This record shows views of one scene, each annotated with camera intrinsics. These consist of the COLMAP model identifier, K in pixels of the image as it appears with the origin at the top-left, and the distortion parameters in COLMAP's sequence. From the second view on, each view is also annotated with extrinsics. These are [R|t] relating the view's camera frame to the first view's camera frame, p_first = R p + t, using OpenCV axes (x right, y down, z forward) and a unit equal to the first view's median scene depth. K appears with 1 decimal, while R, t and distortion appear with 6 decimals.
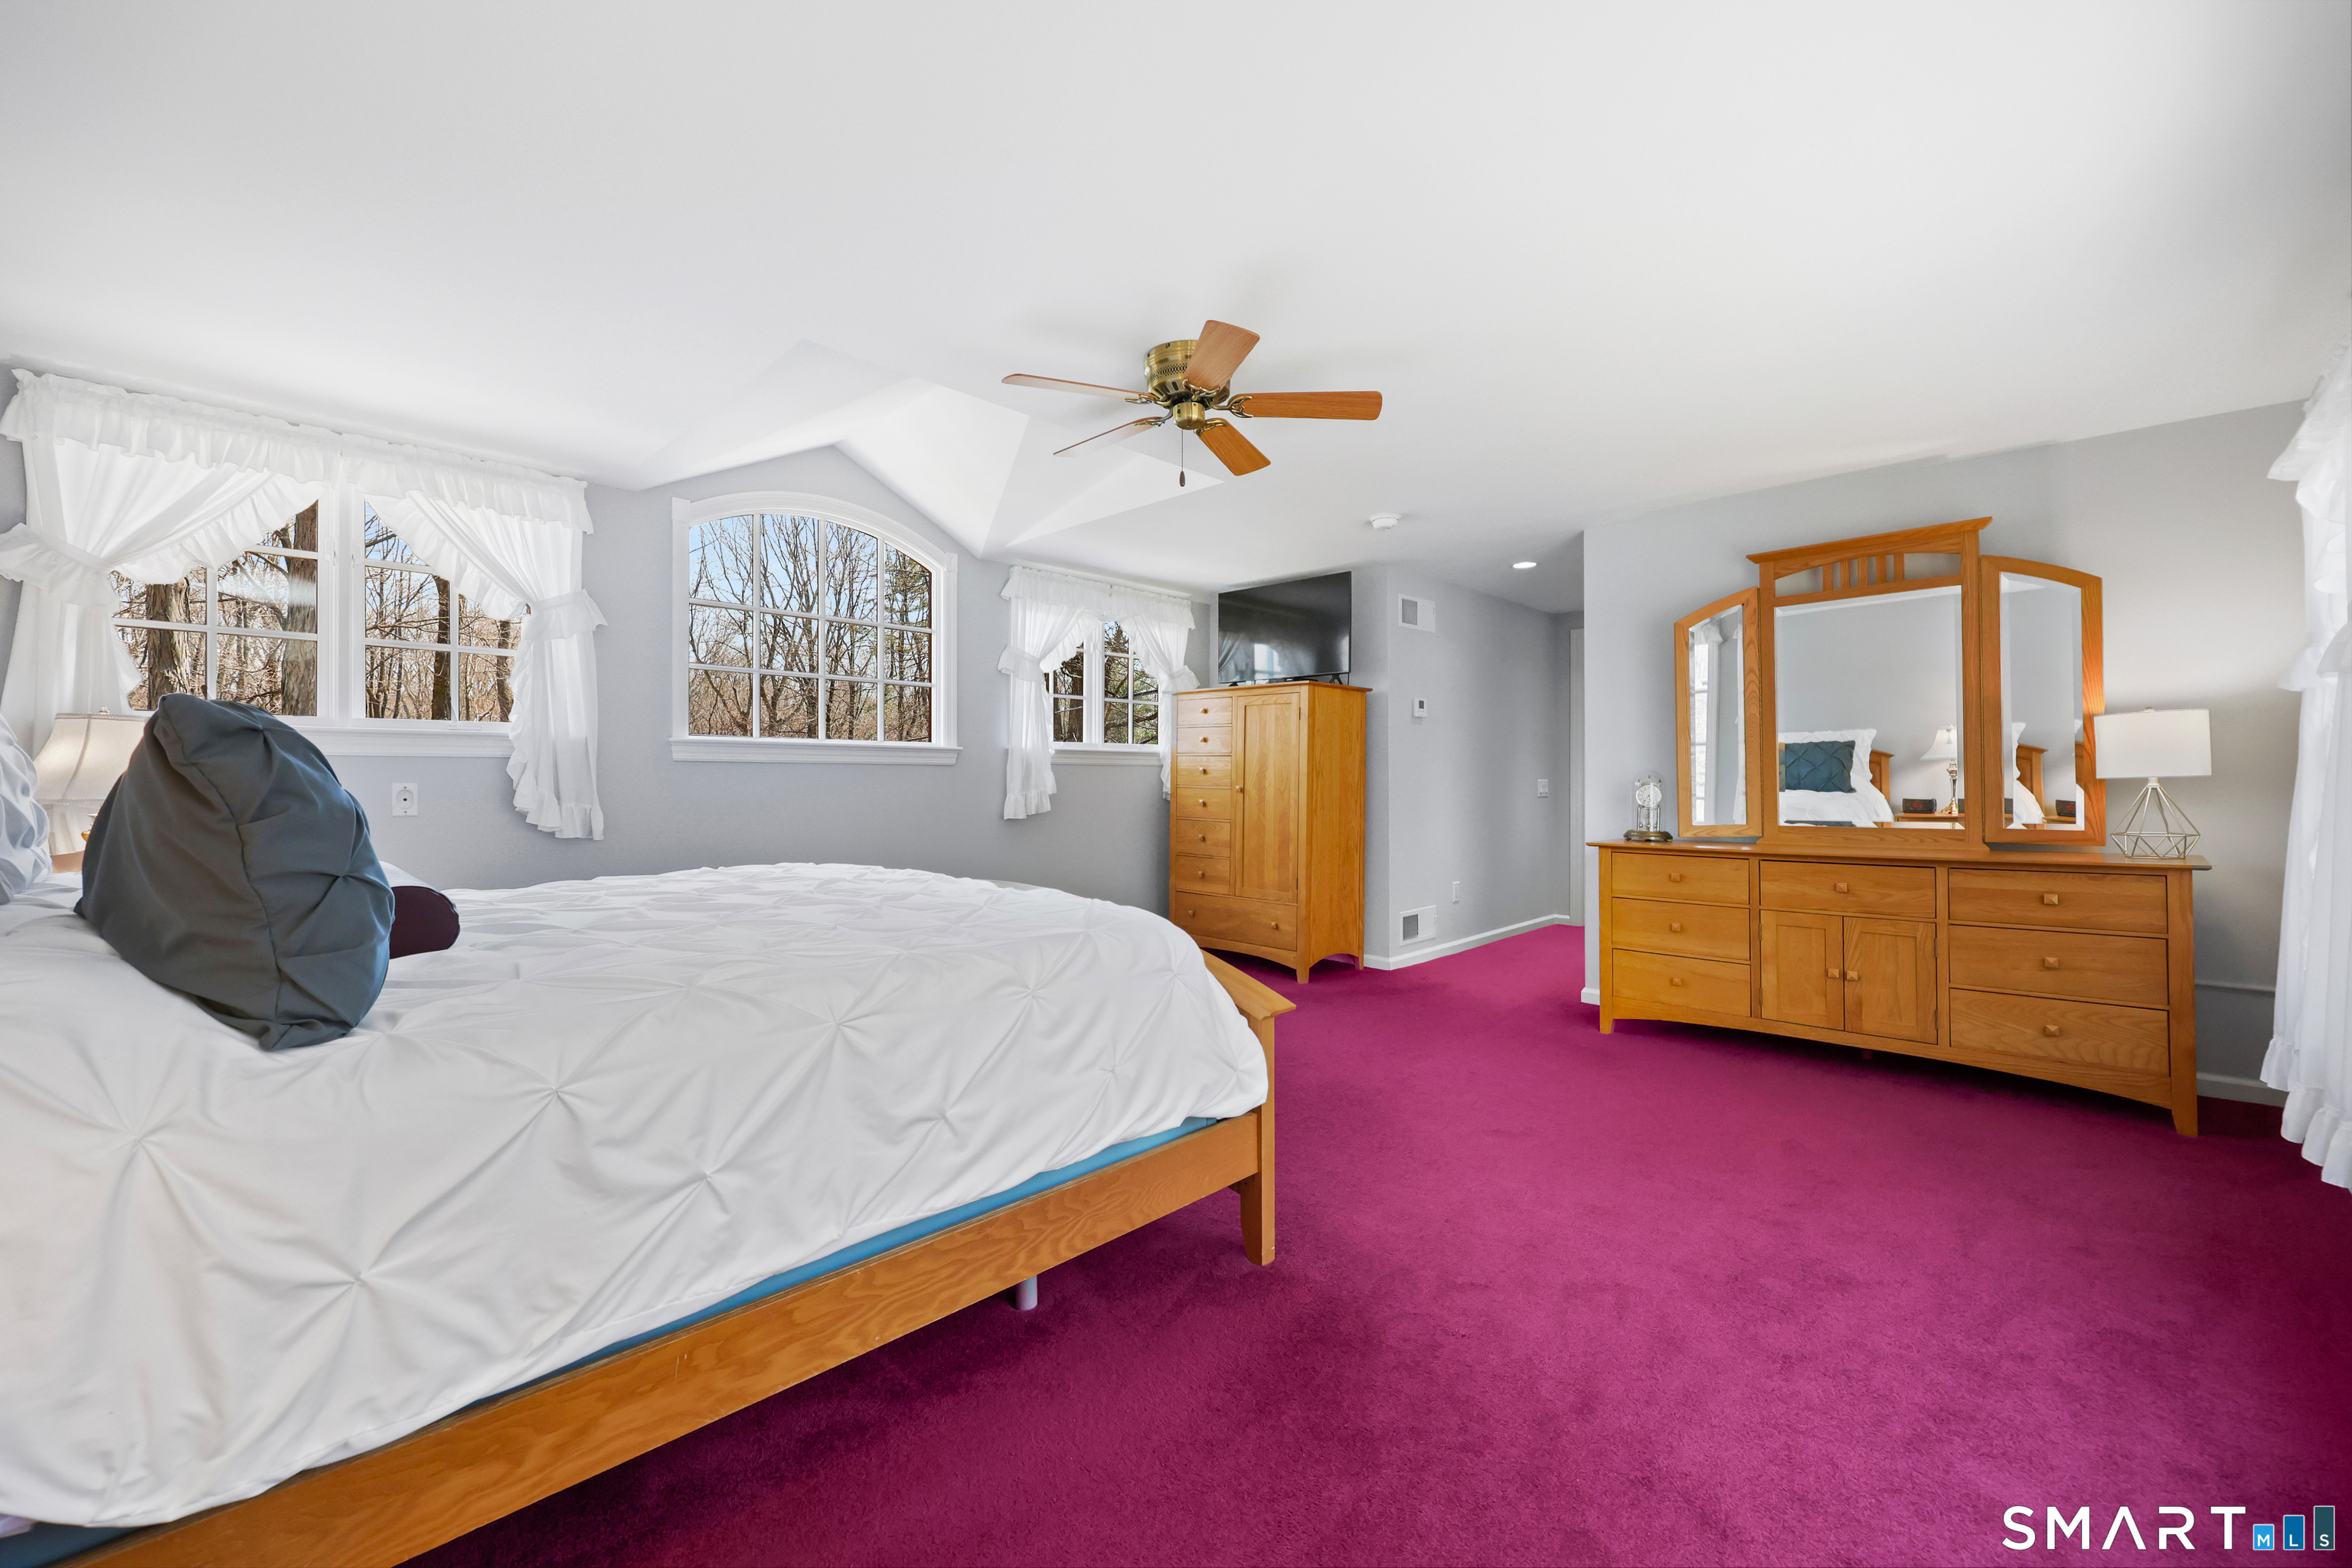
lens RADIAL K [[940.2, 0, 1171.0], [0, 940.2, 783.0], [0, 0, 1]] dist [-0.004019, 0.000664]
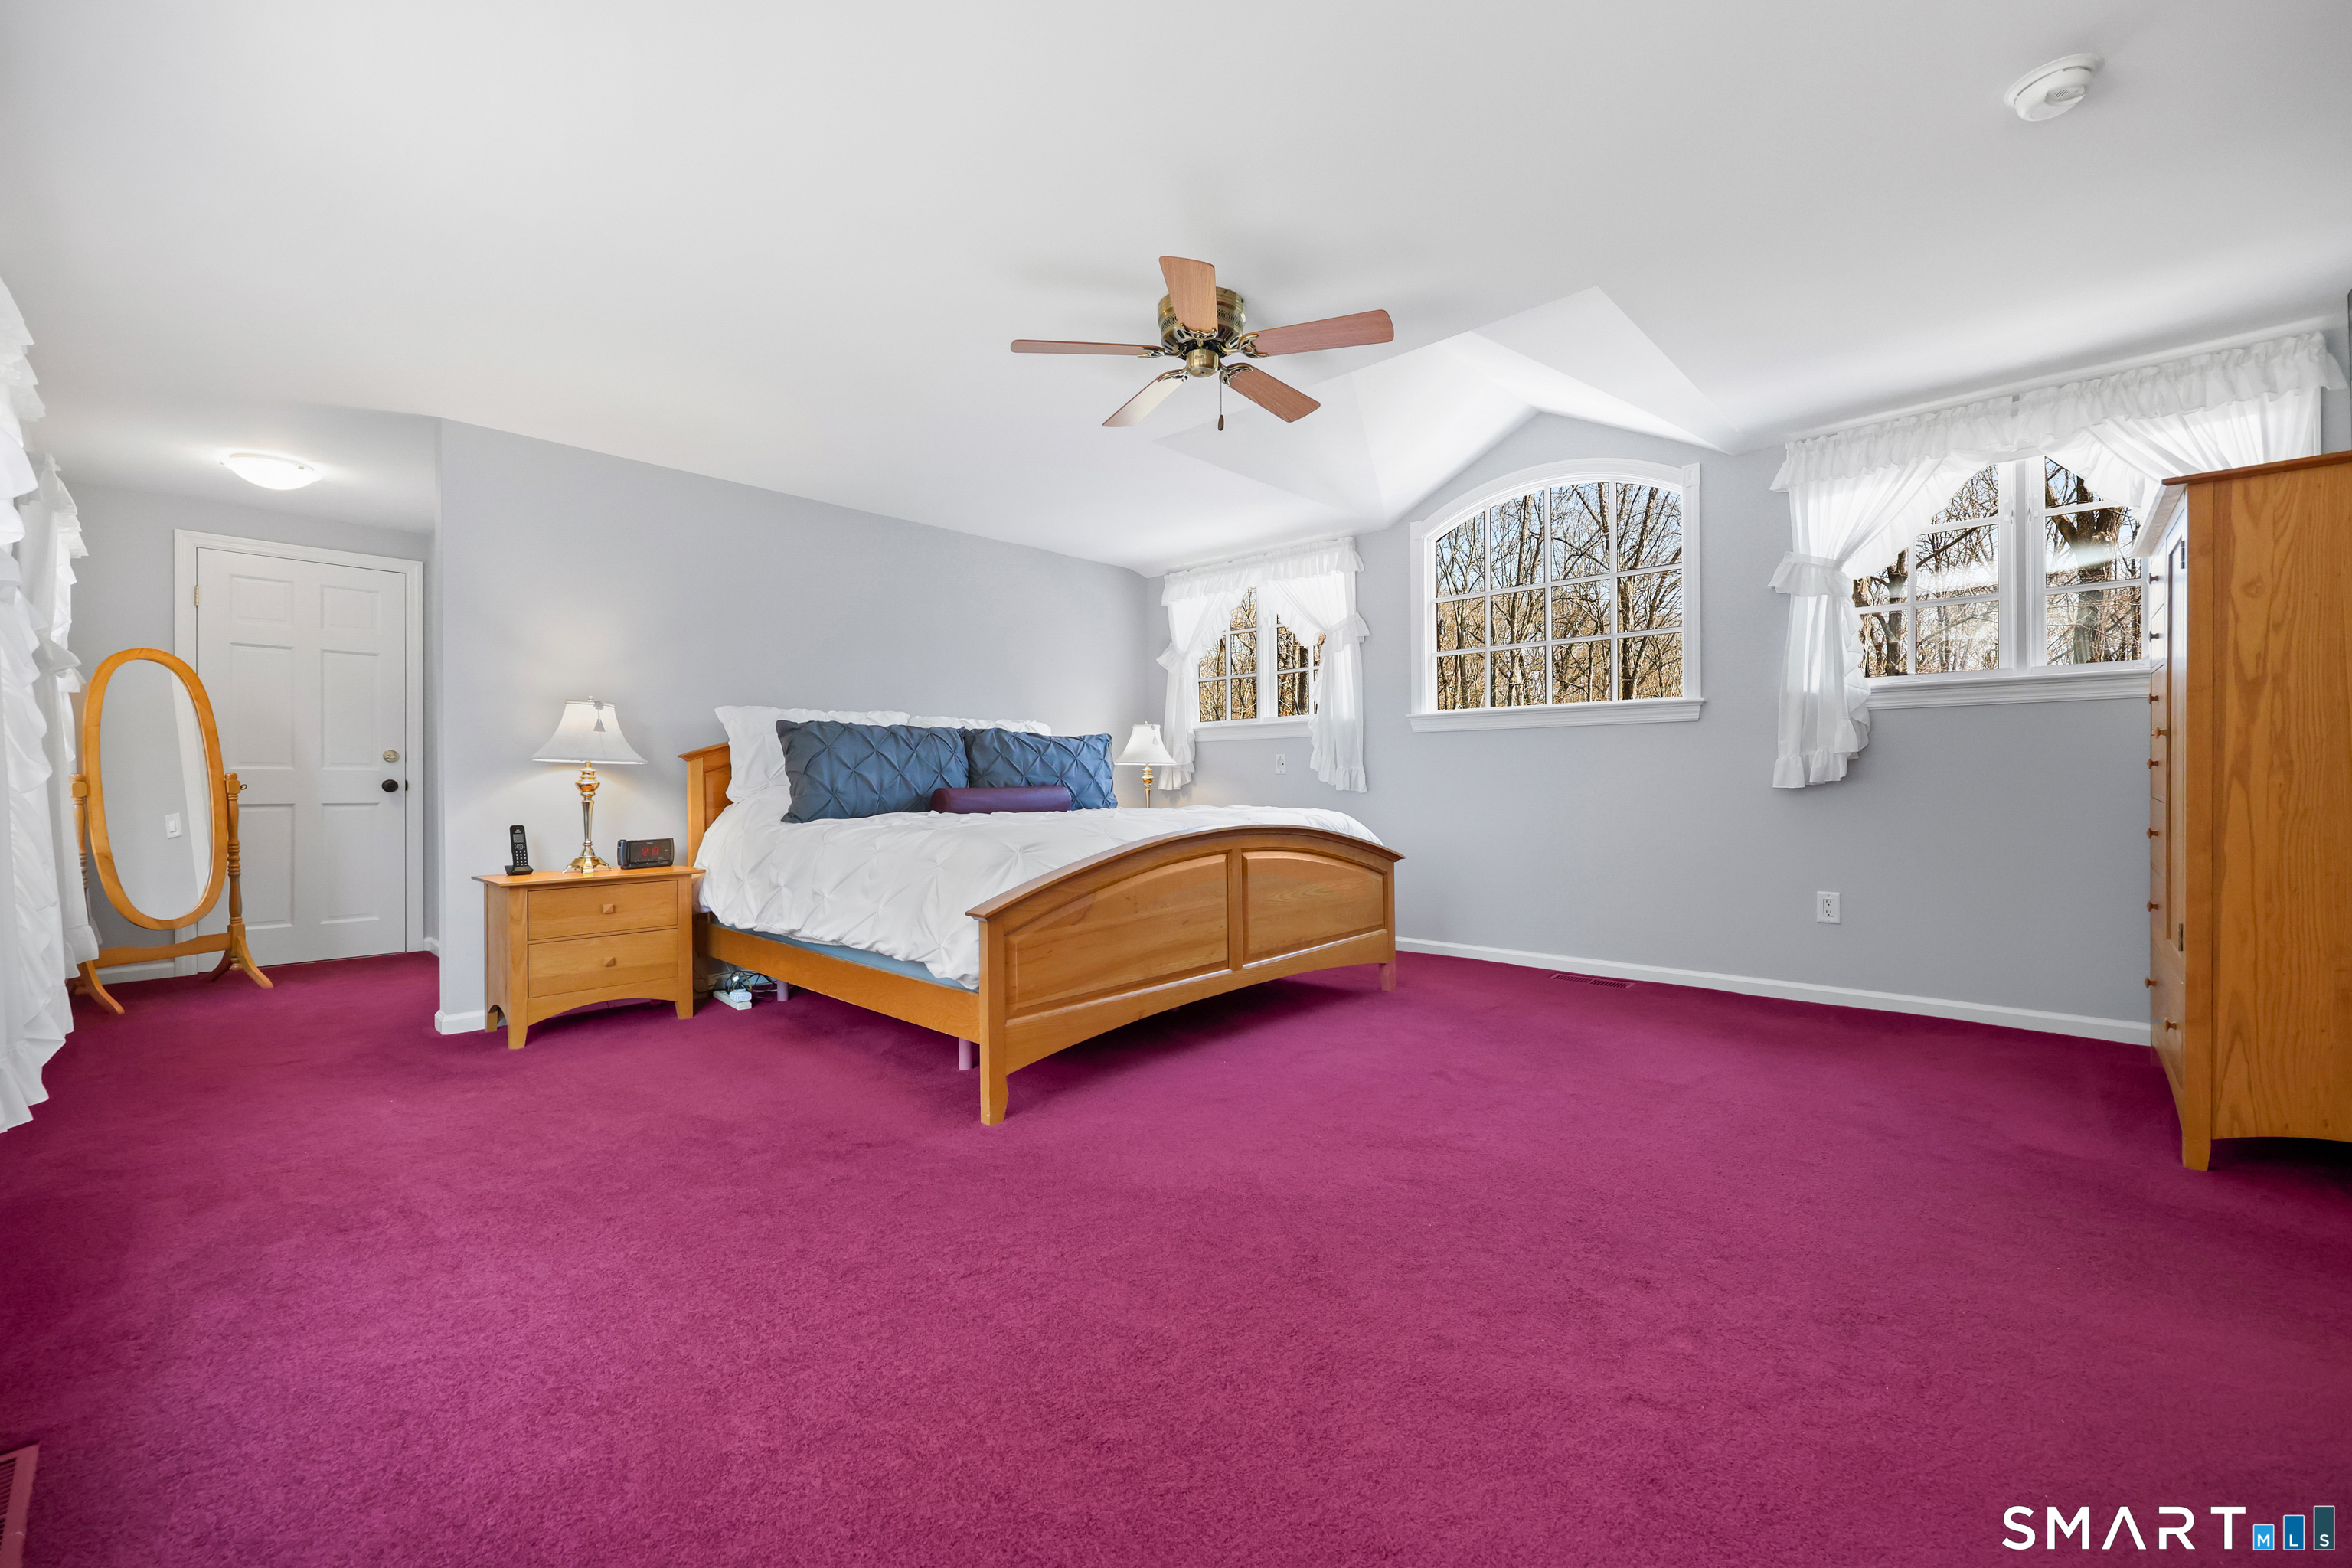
lens RADIAL K [[940.2, 0, 1172.0], [0, 940.2, 778.2], [0, 0, 1]] dist [-0.004019, 0.000664]
pose [[0.032500, 0.019451, -0.999282, 0.758339], [0.026473, 0.999443, 0.020315, 0.003731], [0.999121, -0.027114, 0.031967, 0.660255]]
